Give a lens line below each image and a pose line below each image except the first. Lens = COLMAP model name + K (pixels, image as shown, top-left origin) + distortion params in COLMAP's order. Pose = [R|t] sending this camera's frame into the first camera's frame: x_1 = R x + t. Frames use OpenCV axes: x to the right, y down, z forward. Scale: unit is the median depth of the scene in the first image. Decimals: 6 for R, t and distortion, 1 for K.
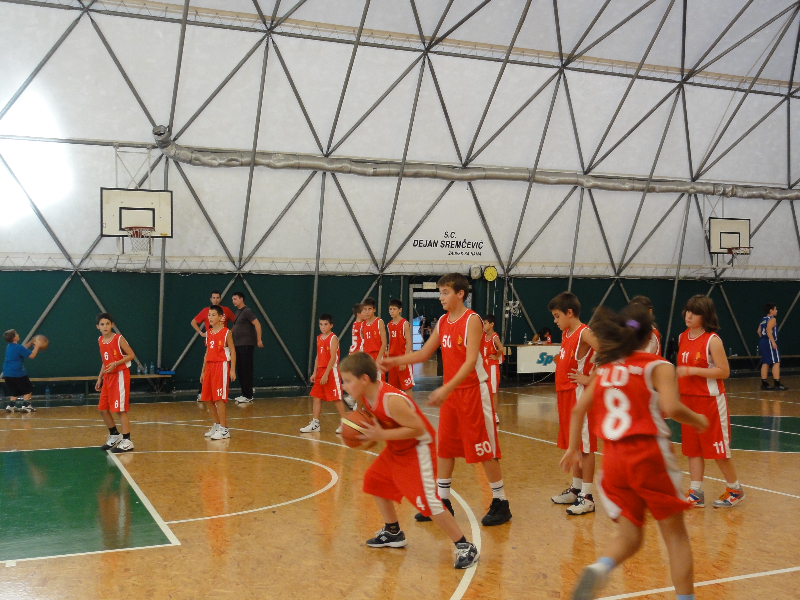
lens RADIAL K [[845.7, 0, 400.0], [0, 845.7, 300.0], [0, 0, 1]] dist [0.016546, 0.007507]
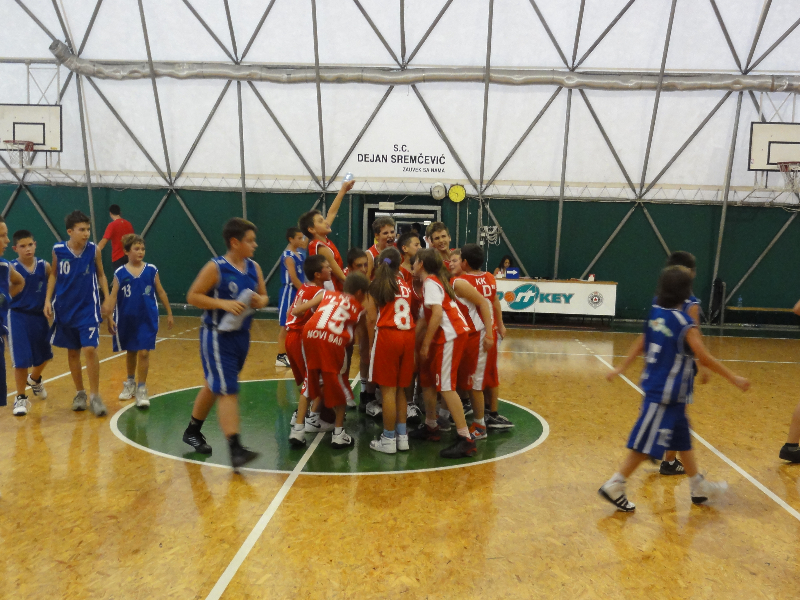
lens RADIAL K [[846.3, 0, 400.0], [0, 846.3, 300.0], [0, 0, 1]] dist [0.007699, 0.013176]
pose [[0.904338, 0.064171, -0.421965, 0.445052], [-0.027948, 0.995414, 0.091482, -0.000293], [0.425901, -0.070937, 0.901985, 0.196393]]
